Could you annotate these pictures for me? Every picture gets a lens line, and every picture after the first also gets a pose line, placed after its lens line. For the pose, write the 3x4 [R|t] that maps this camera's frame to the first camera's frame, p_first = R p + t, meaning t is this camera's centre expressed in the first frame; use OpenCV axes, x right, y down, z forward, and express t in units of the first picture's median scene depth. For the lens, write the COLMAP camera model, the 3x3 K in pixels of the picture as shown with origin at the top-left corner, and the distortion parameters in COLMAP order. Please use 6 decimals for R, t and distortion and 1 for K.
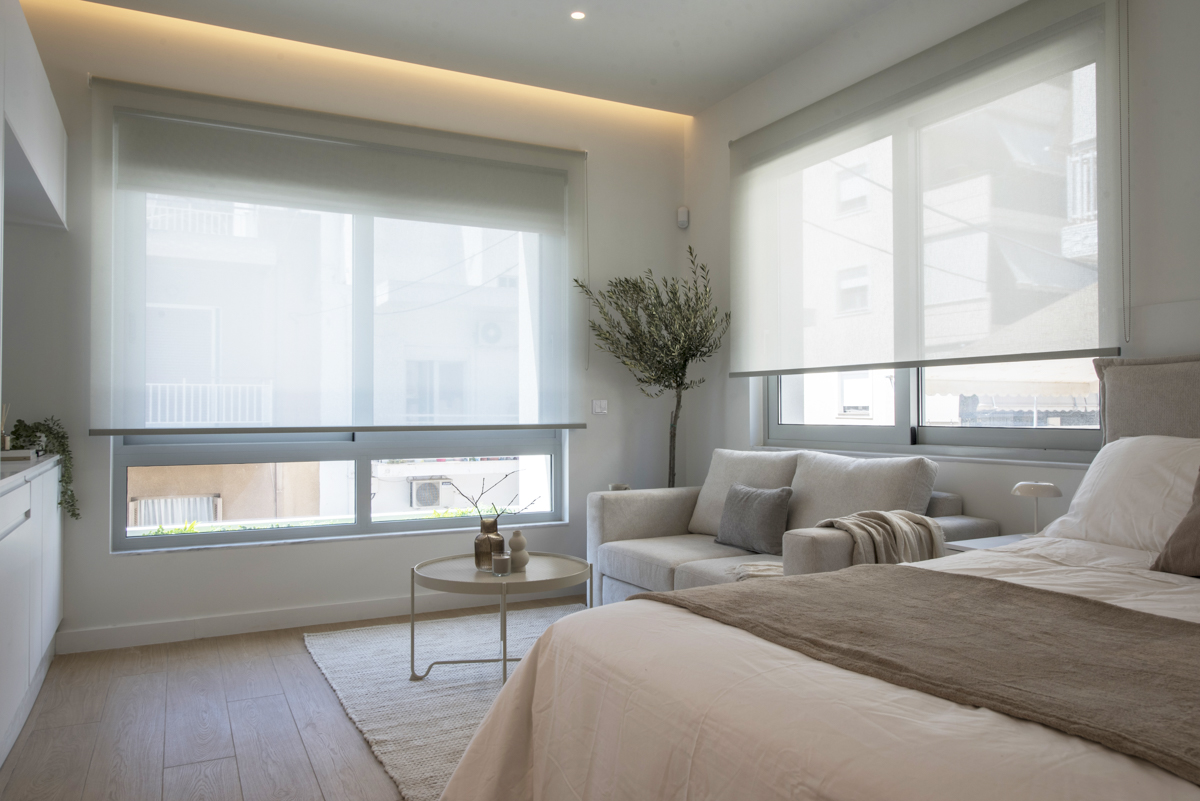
lens RADIAL K [[841.2, 0, 603.9], [0, 841.2, 405.0], [0, 0, 1]] dist [0.011613, -0.017572]
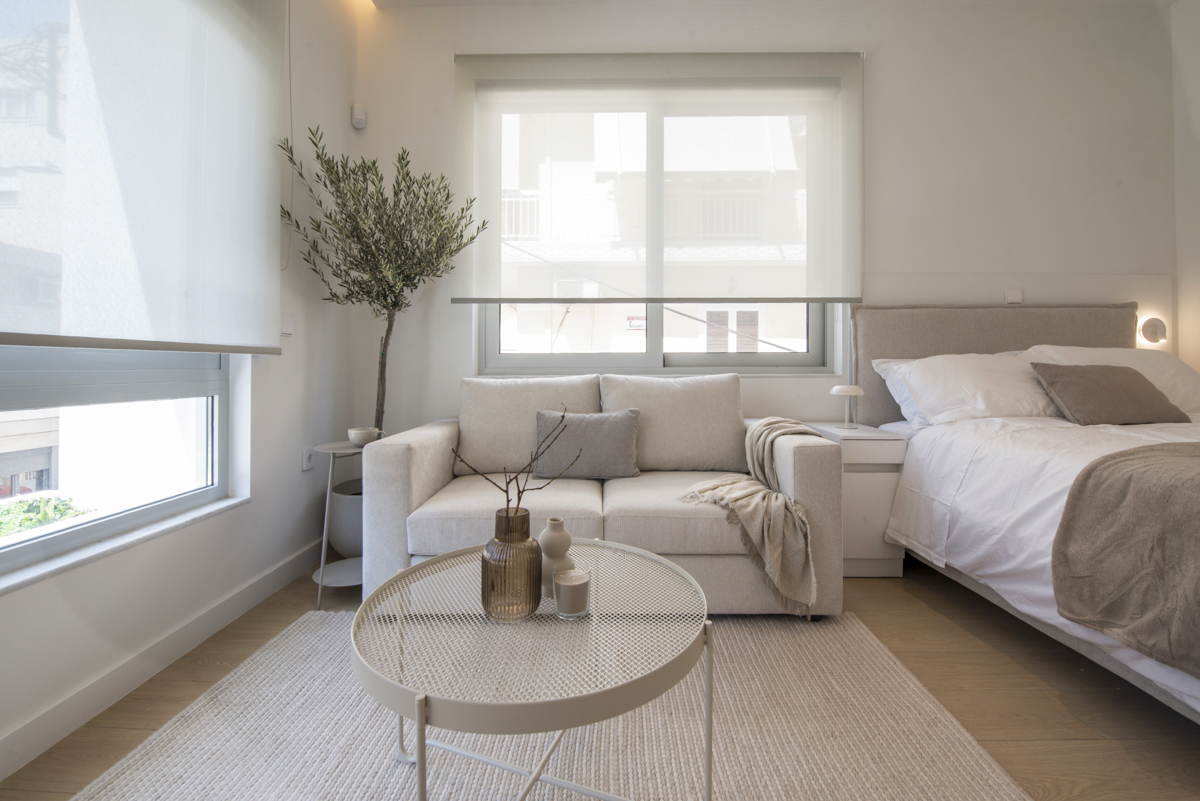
lens RADIAL K [[500.8, 0, 599.7], [0, 500.8, 364.0], [0, 0, 1]] dist [0.006873, -0.002753]
pose [[0.463678, 0.004592, 0.885992, -0.289726], [-0.005298, 0.999983, -0.002410, 0.038539], [-0.885988, -0.003577, 0.463694, 0.635287]]
